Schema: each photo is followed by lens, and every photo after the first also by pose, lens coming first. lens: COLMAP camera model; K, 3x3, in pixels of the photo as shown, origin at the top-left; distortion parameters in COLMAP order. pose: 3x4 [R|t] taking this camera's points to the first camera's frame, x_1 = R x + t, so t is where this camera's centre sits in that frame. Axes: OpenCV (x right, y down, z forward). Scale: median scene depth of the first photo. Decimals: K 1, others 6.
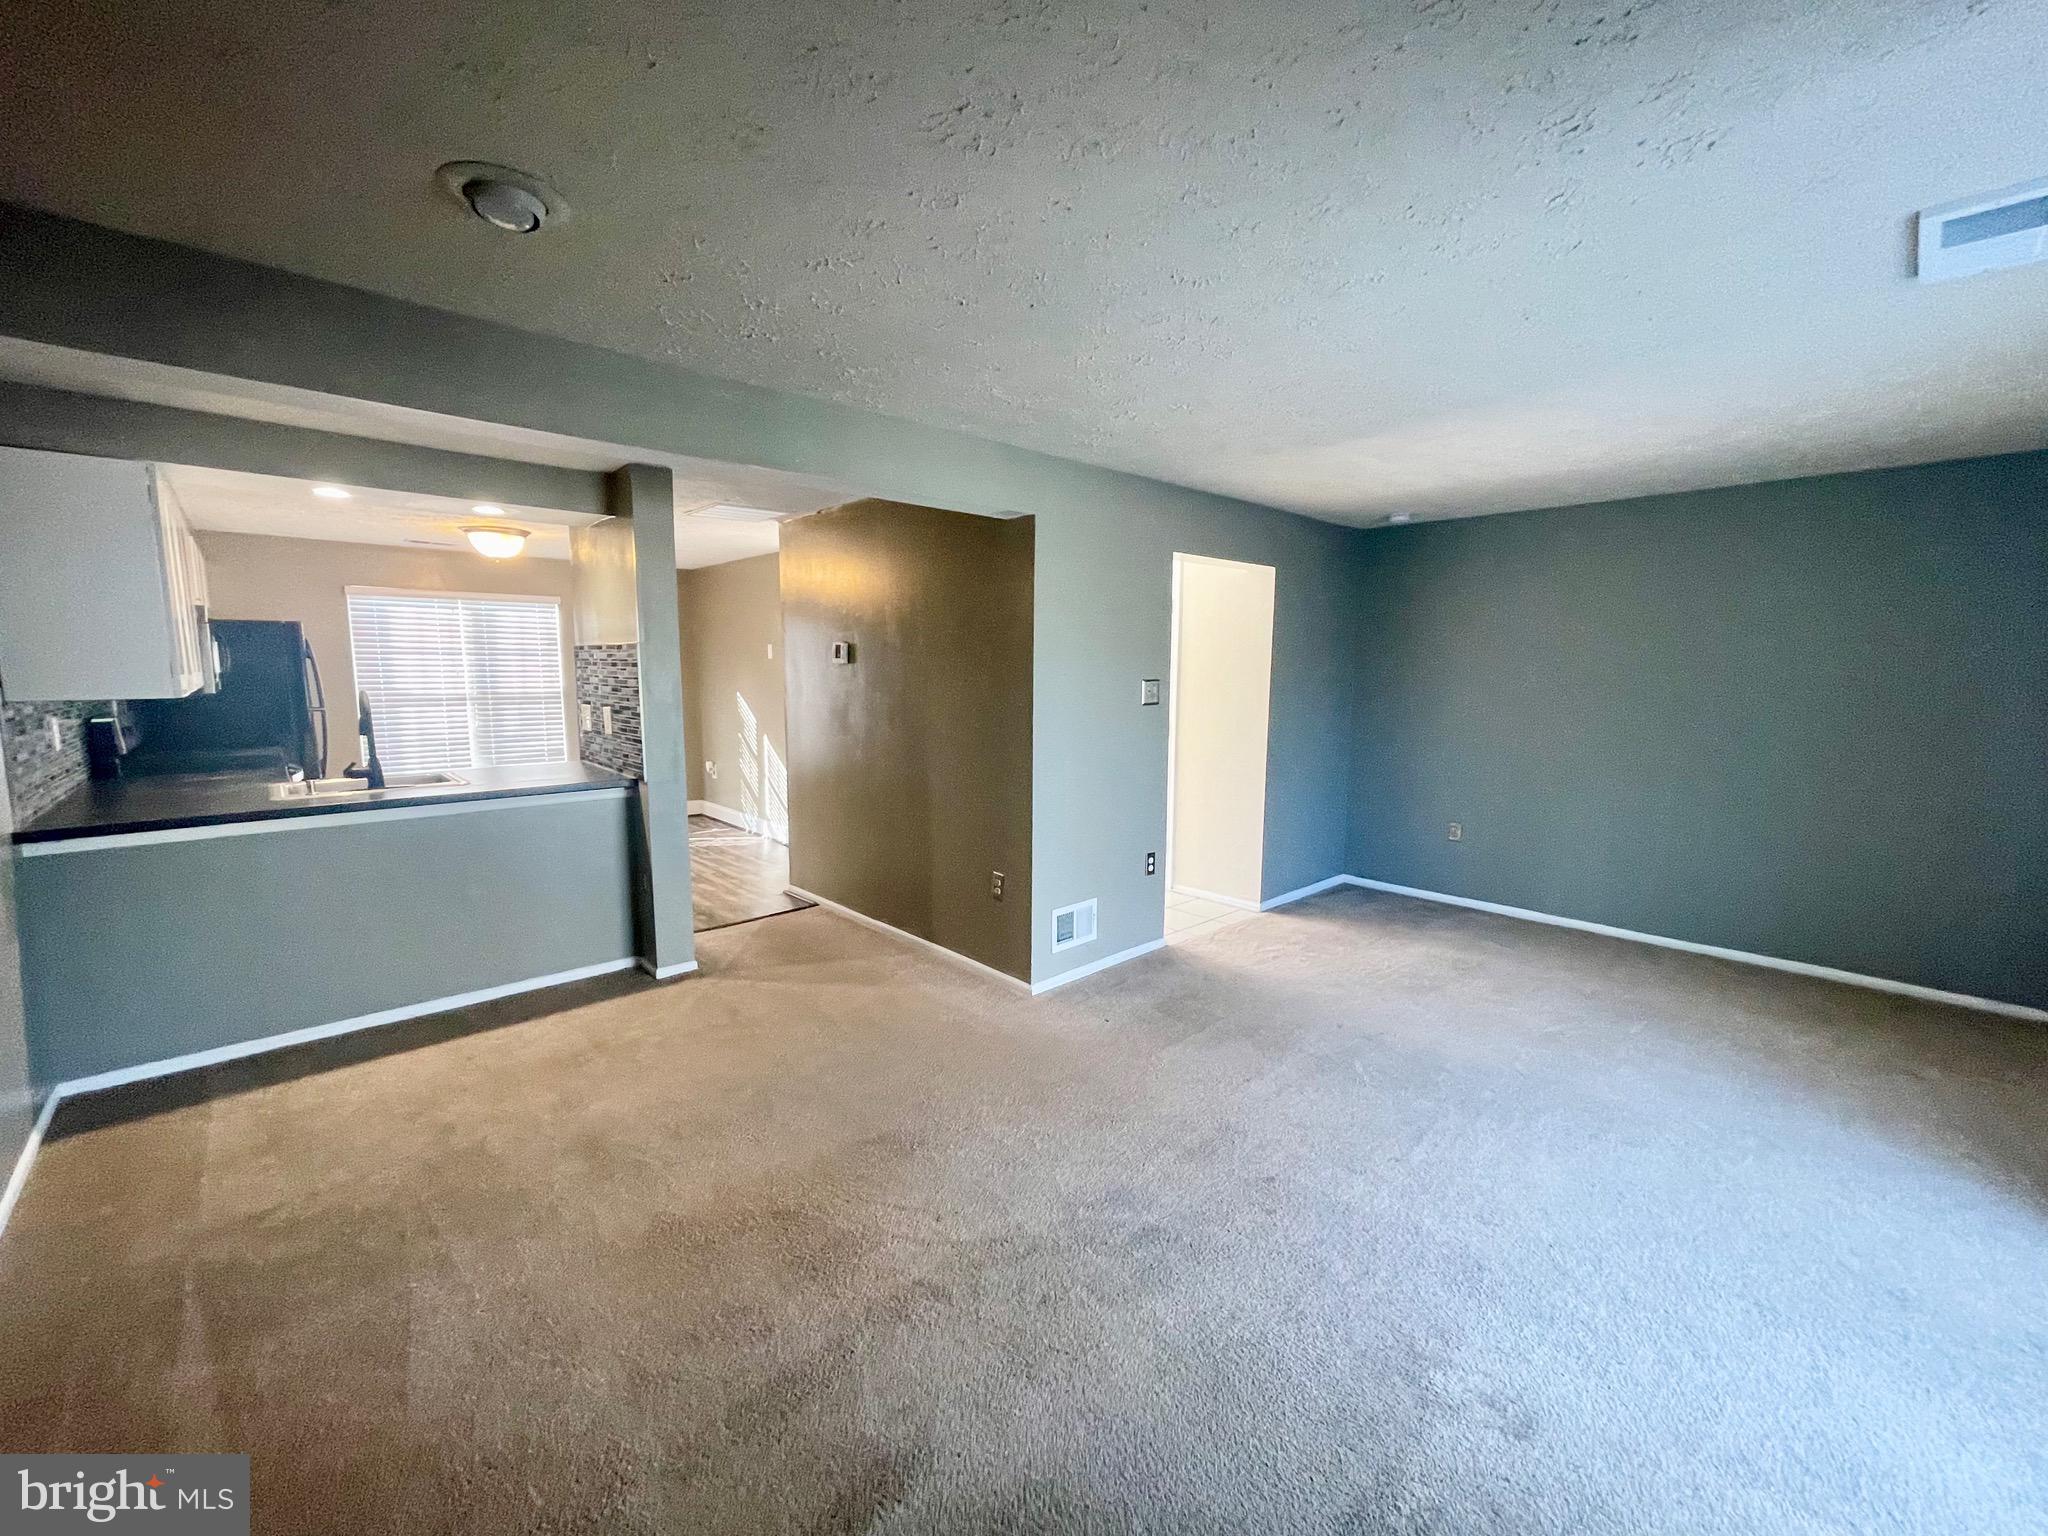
lens RADIAL K [[825.1, 0, 1022.2], [0, 825.1, 766.0], [0, 0, 1]] dist [-0.001600, 0.000392]
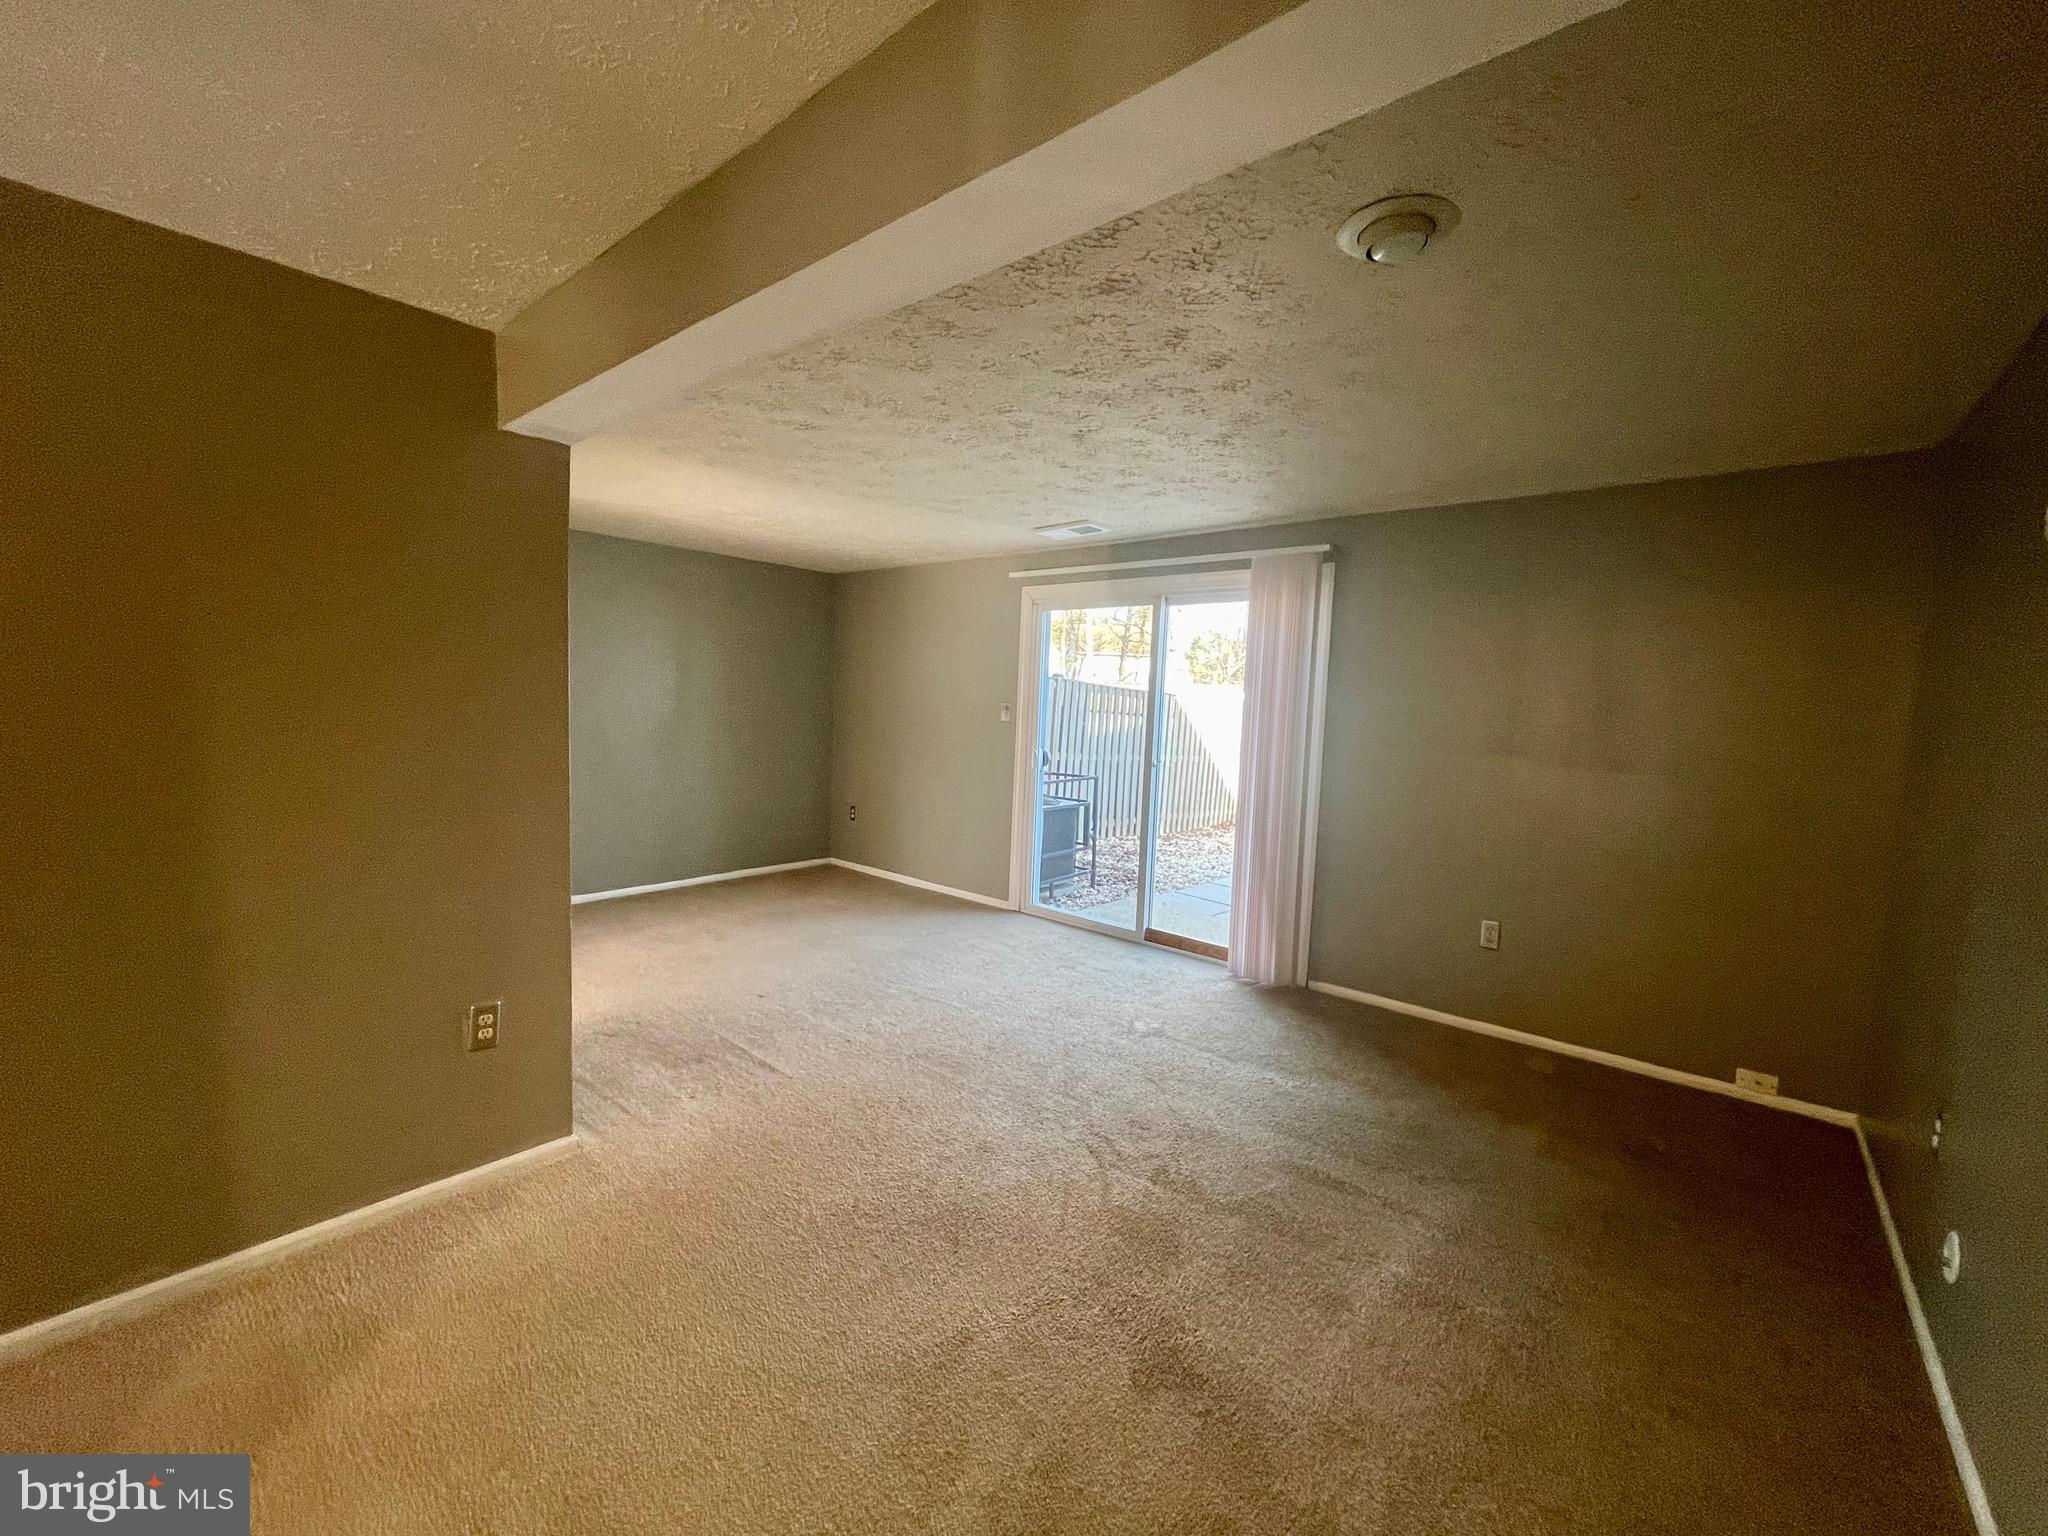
lens RADIAL K [[825.1, 0, 1018.4], [0, 825.1, 771.2], [0, 0, 1]] dist [-0.001600, 0.000392]
pose [[-0.120203, -0.096485, 0.988050, -0.646595], [0.084432, 0.990666, 0.107012, -0.071651], [-0.989152, 0.096286, -0.110935, 0.646237]]
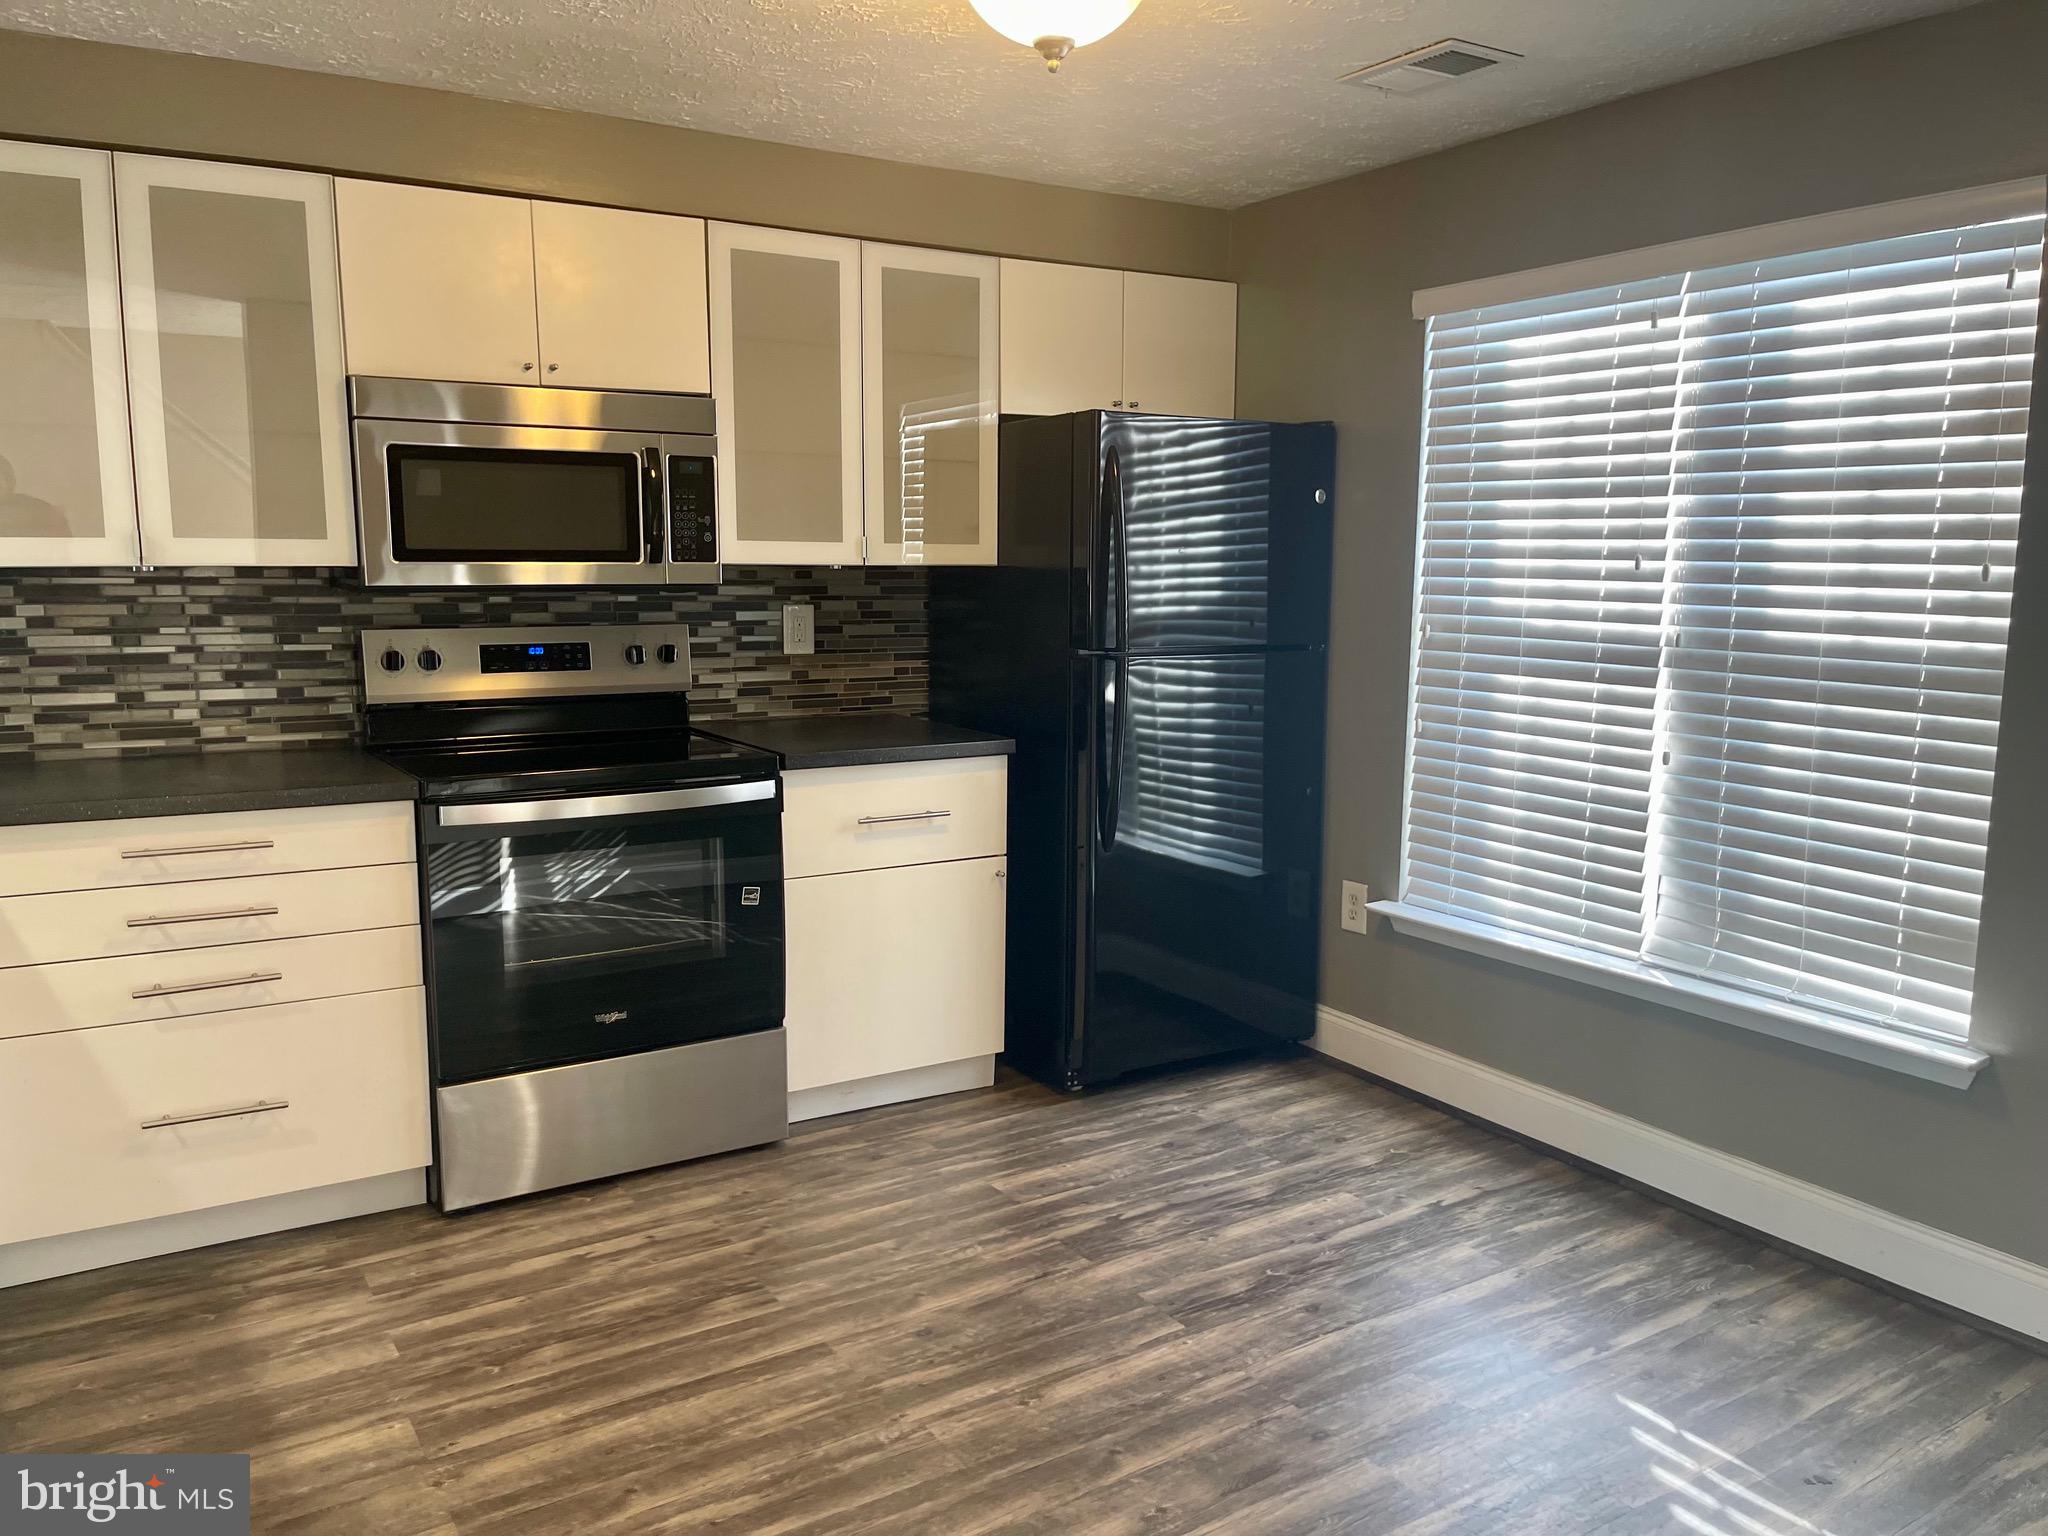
lens RADIAL K [[1539.4, 0, 1033.5], [0, 1539.4, 782.9], [0, 0, 1]] dist [0.061906, -0.069816]
pose [[-0.175067, 0.136549, -0.975041, -0.253639], [-0.127447, 0.978860, 0.159967, -0.166948], [0.976273, 0.152271, -0.153963, 1.528843]]
